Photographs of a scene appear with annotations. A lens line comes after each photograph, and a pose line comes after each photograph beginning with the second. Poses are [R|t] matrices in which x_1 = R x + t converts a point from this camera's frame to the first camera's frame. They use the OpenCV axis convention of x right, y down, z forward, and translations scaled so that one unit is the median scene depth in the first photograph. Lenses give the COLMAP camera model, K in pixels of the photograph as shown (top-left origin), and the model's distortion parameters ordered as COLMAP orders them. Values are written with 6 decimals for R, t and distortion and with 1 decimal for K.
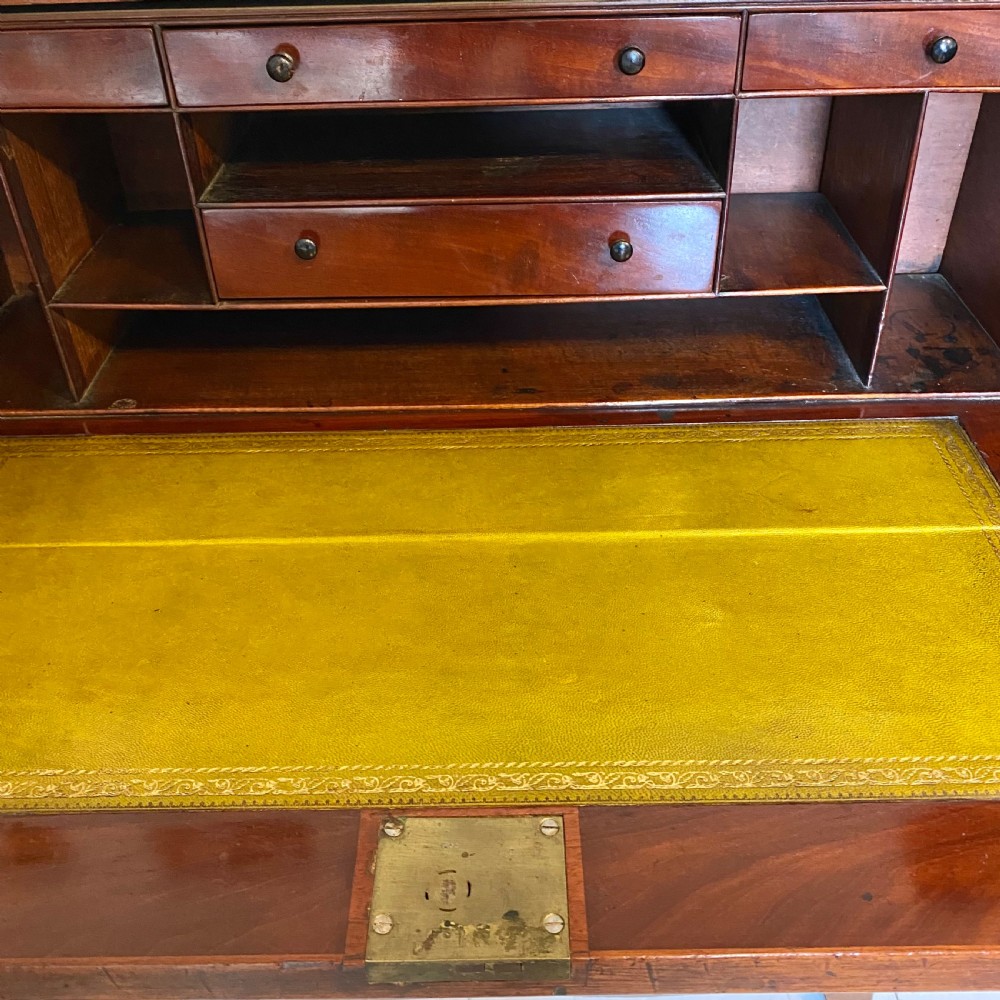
lens RADIAL K [[1039.5, 0, 514.4], [0, 1039.5, 501.7], [0, 0, 1]] dist [0.012499, -0.006879]
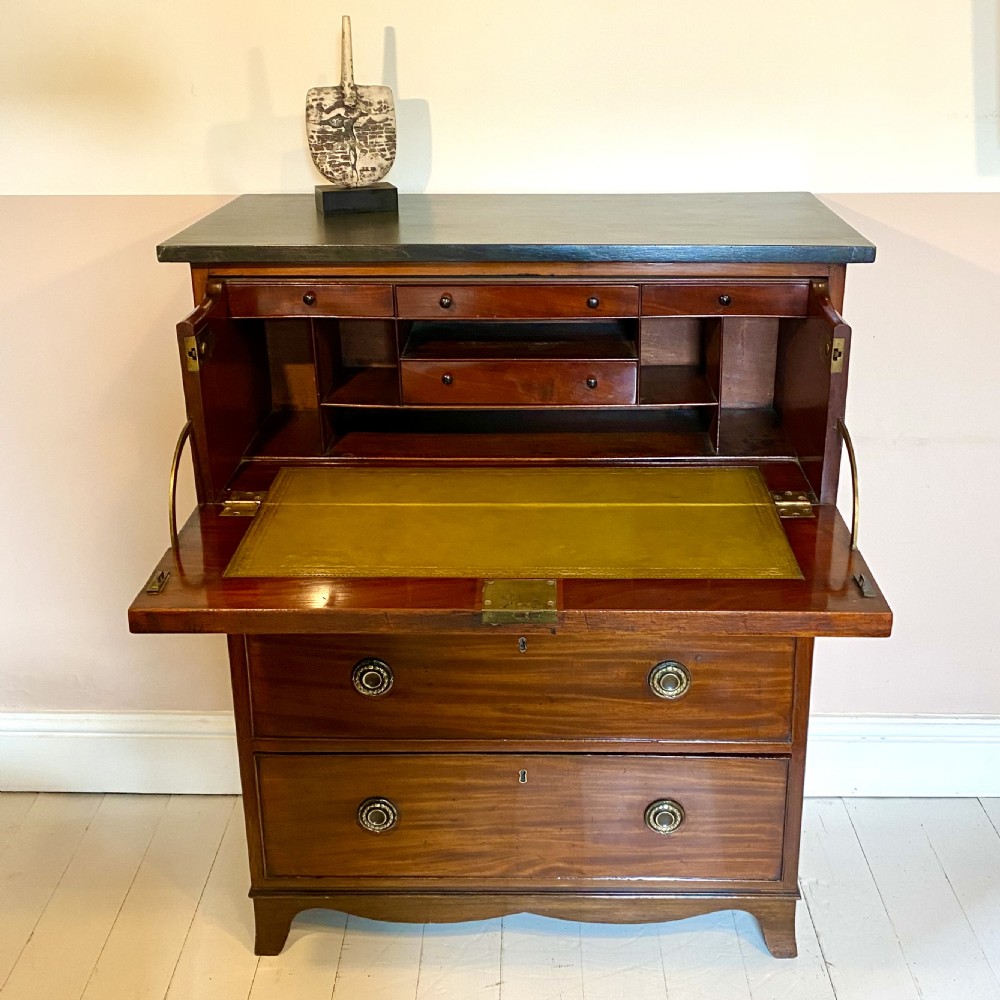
lens RADIAL K [[1171.7, 0, 530.8], [0, 1171.7, 399.2], [0, 0, 1]] dist [0.093082, -0.041977]
pose [[0.999671, 0.017425, -0.018834, 0.023053], [-0.022202, 0.955393, -0.294503, 0.543088], [0.012862, 0.294824, 0.955465, -1.402808]]
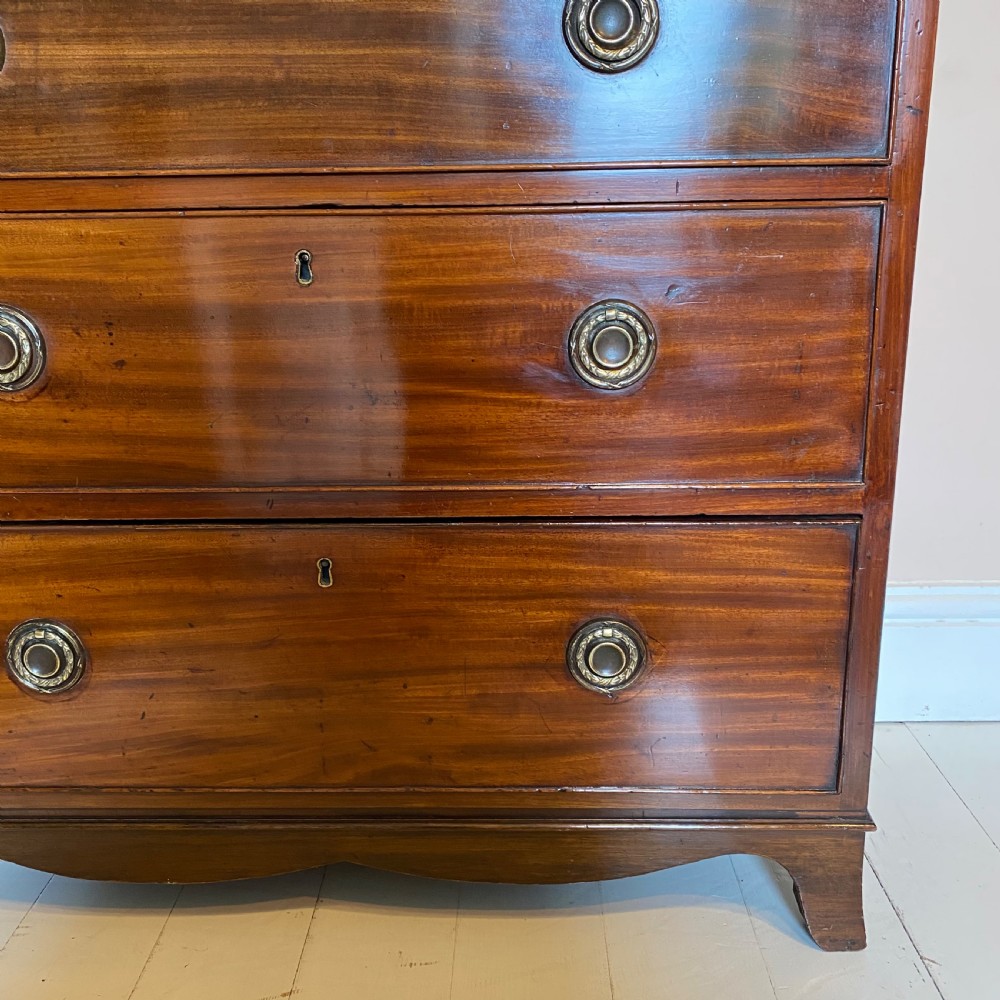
lens RADIAL K [[1030.8, 0, 500.0], [0, 1030.8, 500.0], [0, 0, 1]] dist [0.097040, -0.224220]
pose [[0.999171, 0.011171, -0.039149, 0.233508], [-0.024372, 0.934399, -0.355394, 0.942764], [0.032611, 0.356054, 0.933896, 0.442258]]
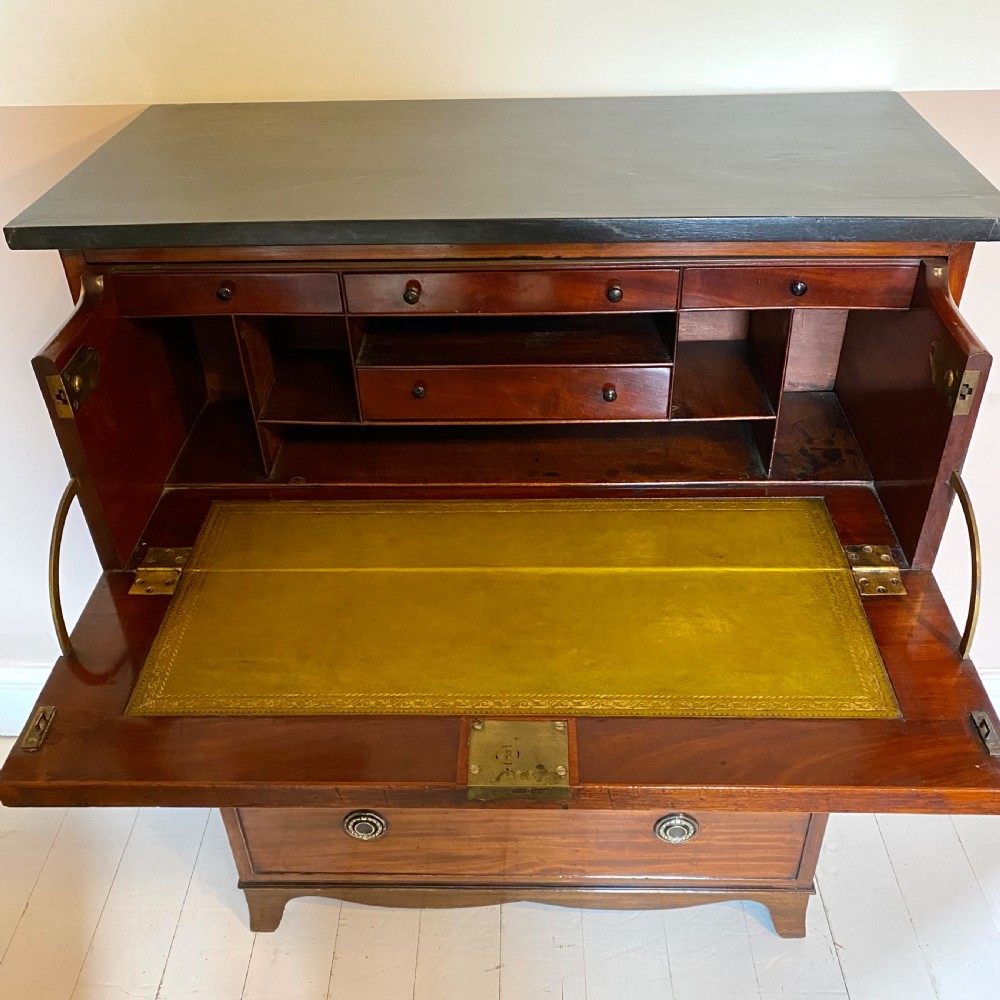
lens RADIAL K [[1030.8, 0, 500.0], [0, 1030.8, 500.0], [0, 0, 1]] dist [0.097040, -0.224220]
pose [[0.999283, 0.014528, -0.034969, -0.011916], [-0.015008, 0.999796, -0.013504, -0.054846], [0.034766, 0.014019, 0.999297, -0.669047]]
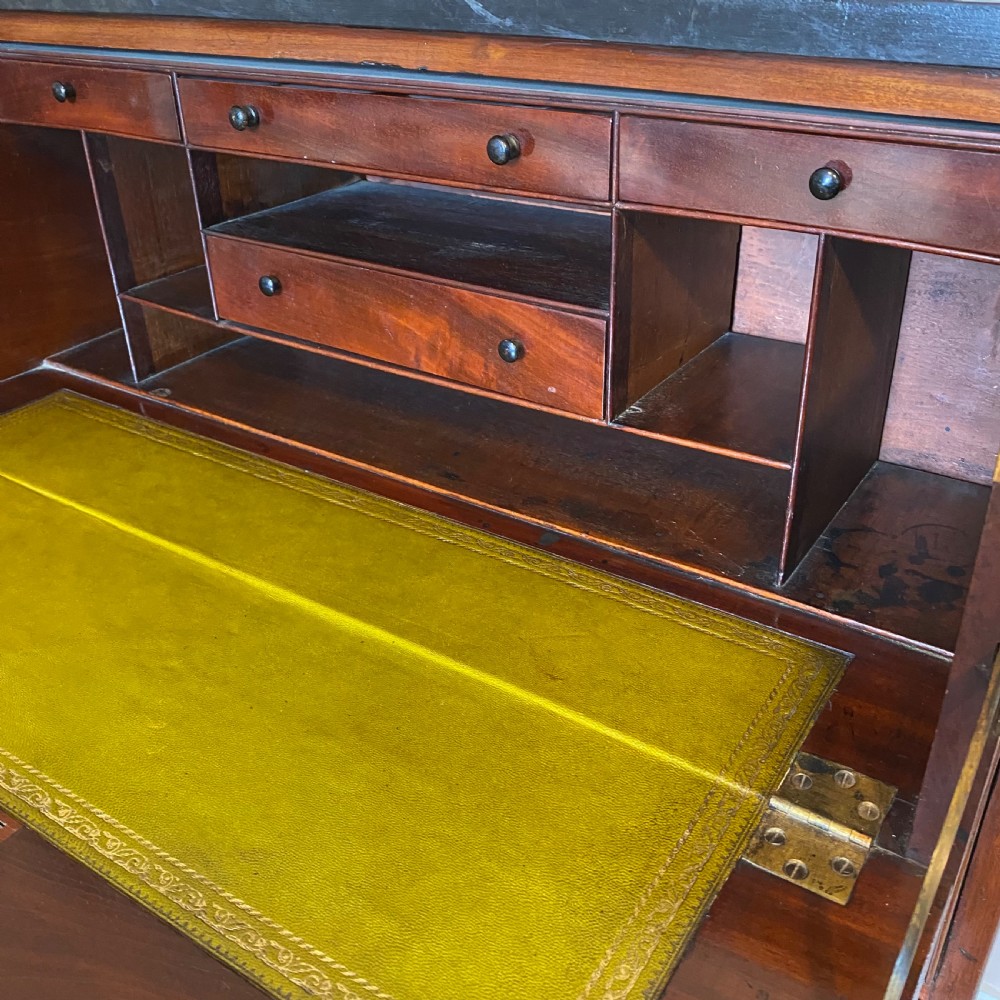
lens RADIAL K [[1030.8, 0, 500.0], [0, 1030.8, 500.0], [0, 0, 1]] dist [0.097040, -0.224220]
pose [[0.827062, 0.283396, -0.485443, 0.622930], [-0.335780, 0.941675, -0.022339, -0.095939], [0.450799, 0.181478, 0.873983, 0.216508]]
